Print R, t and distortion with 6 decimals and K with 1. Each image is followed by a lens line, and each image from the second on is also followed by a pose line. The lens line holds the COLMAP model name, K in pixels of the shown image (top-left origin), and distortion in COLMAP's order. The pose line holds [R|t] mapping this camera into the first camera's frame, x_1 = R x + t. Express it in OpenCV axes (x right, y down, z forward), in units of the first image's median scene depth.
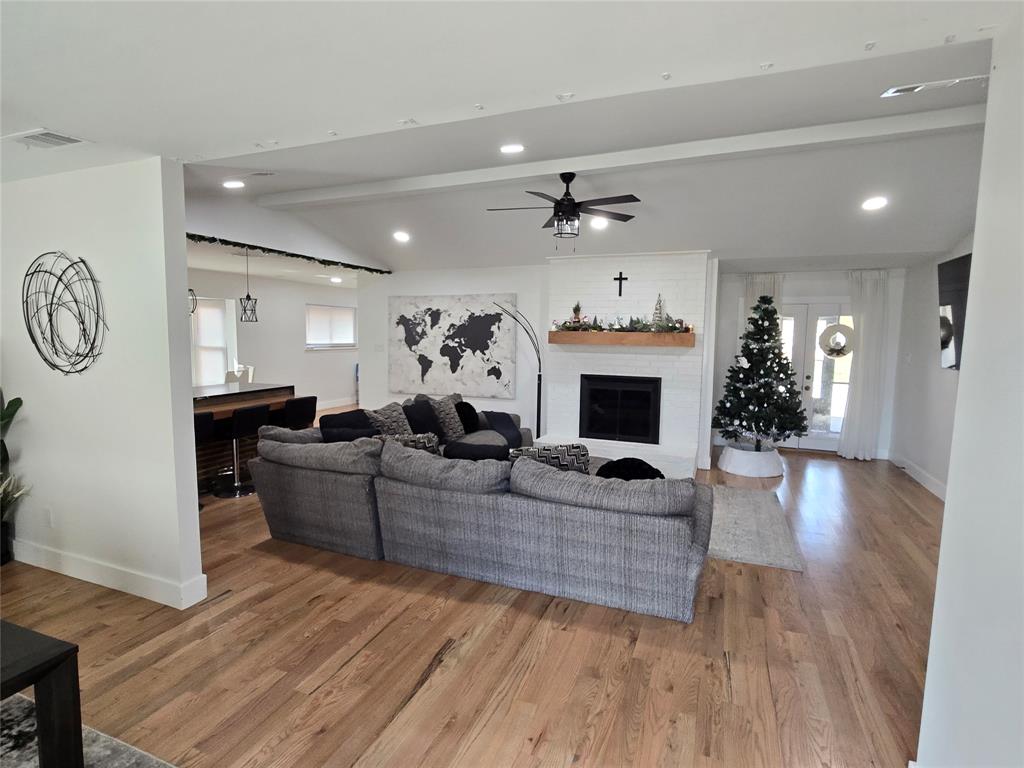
lens RADIAL K [[523.0, 0, 511.5], [0, 523.0, 384.6], [0, 0, 1]] dist [-0.002773, -0.000577]
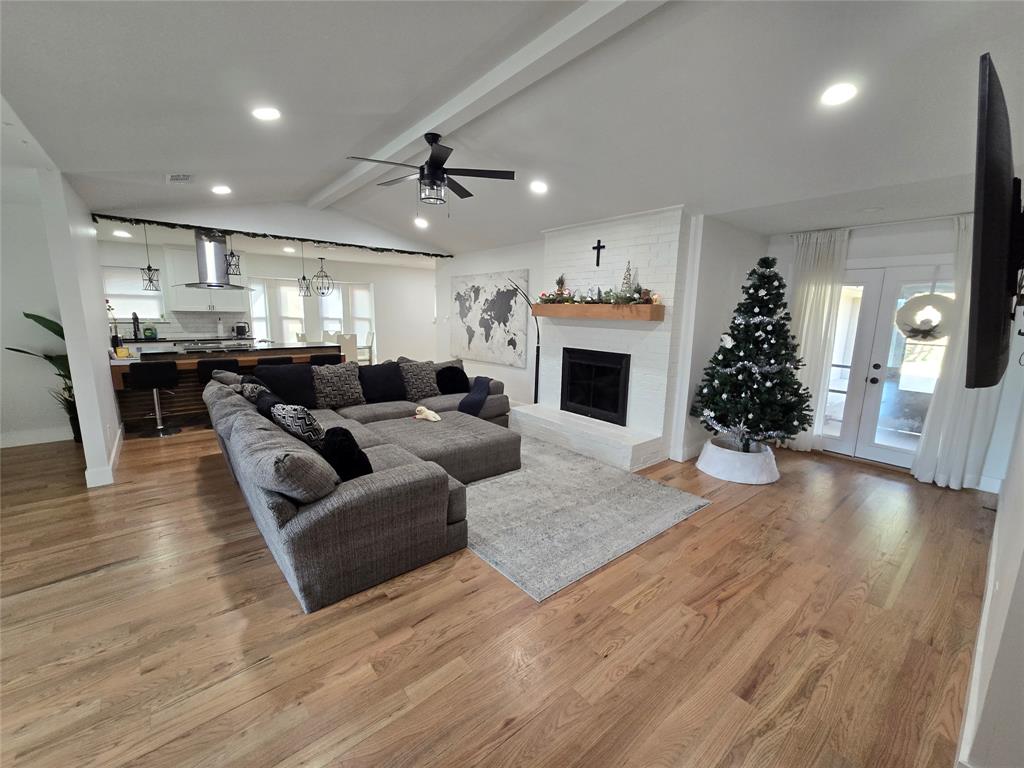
lens RADIAL K [[420.2, 0, 513.0], [0, 420.2, 382.2], [0, 0, 1]] dist [-0.002513, 0.000522]
pose [[0.881907, 0.083975, -0.463883, 0.398699], [-0.055175, 0.995630, 0.075339, -0.008104], [0.468183, -0.040847, 0.882687, 0.223774]]
